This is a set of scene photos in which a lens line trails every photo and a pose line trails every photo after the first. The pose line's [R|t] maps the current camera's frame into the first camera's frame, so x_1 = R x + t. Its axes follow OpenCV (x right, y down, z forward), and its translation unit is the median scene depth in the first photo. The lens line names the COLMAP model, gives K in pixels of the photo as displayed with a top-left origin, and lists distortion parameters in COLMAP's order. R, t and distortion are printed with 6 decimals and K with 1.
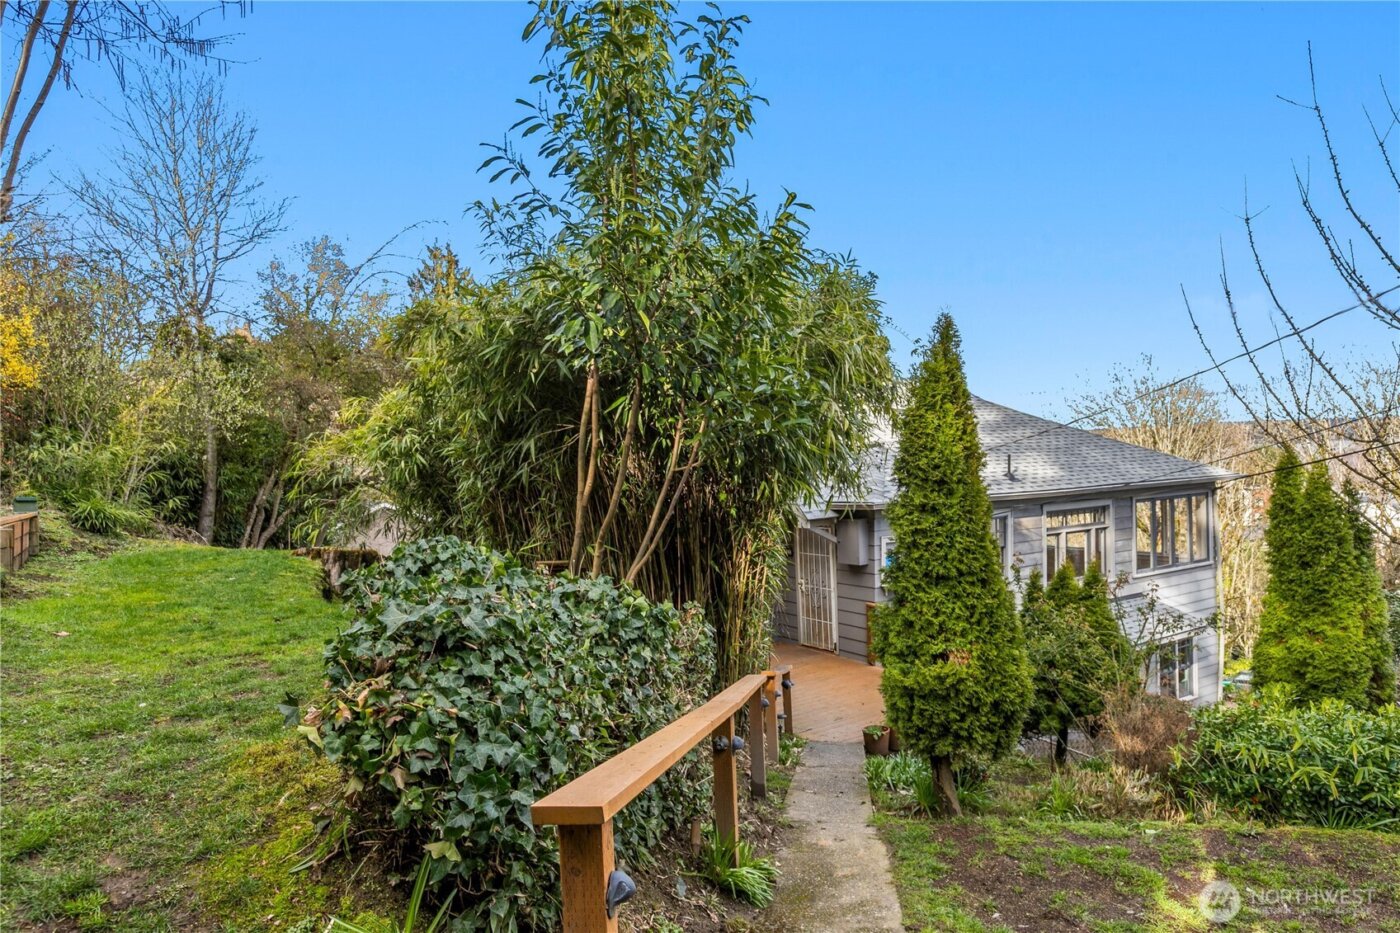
lens RADIAL K [[934.0, 0, 700.0], [0, 934.0, 466.5], [0, 0, 1]] dist [-0.000480, -0.000272]
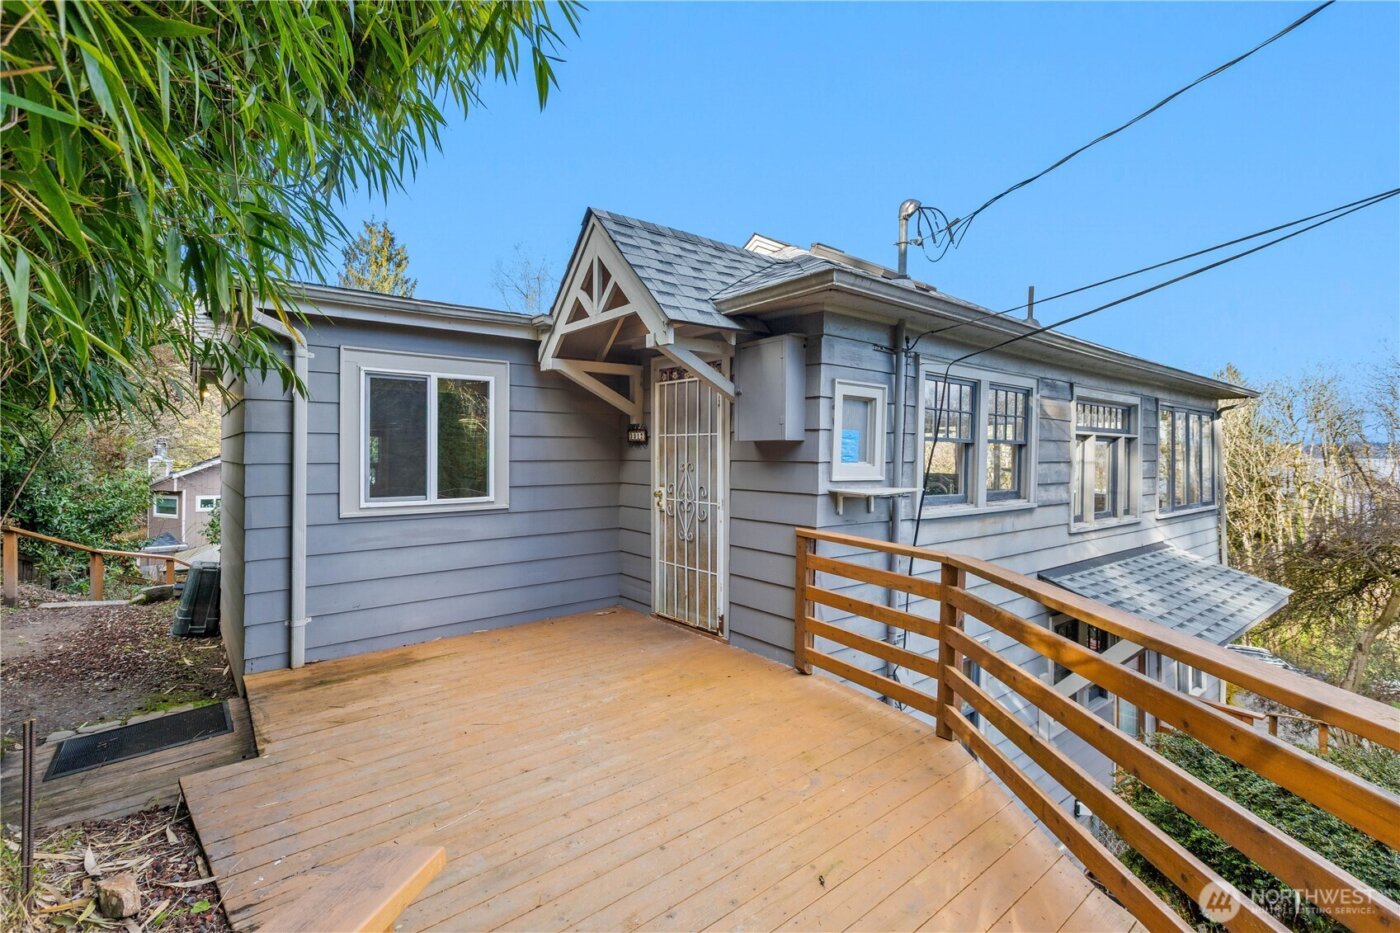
lens RADIAL K [[621.4, 0, 700.0], [0, 621.4, 466.5], [0, 0, 1]] dist [0.000241, 0.000020]
pose [[0.994305, 0.039154, 0.099118, 0.099176], [-0.038246, 0.999207, -0.011054, 0.116579], [-0.099472, 0.007200, 0.995014, 0.683861]]
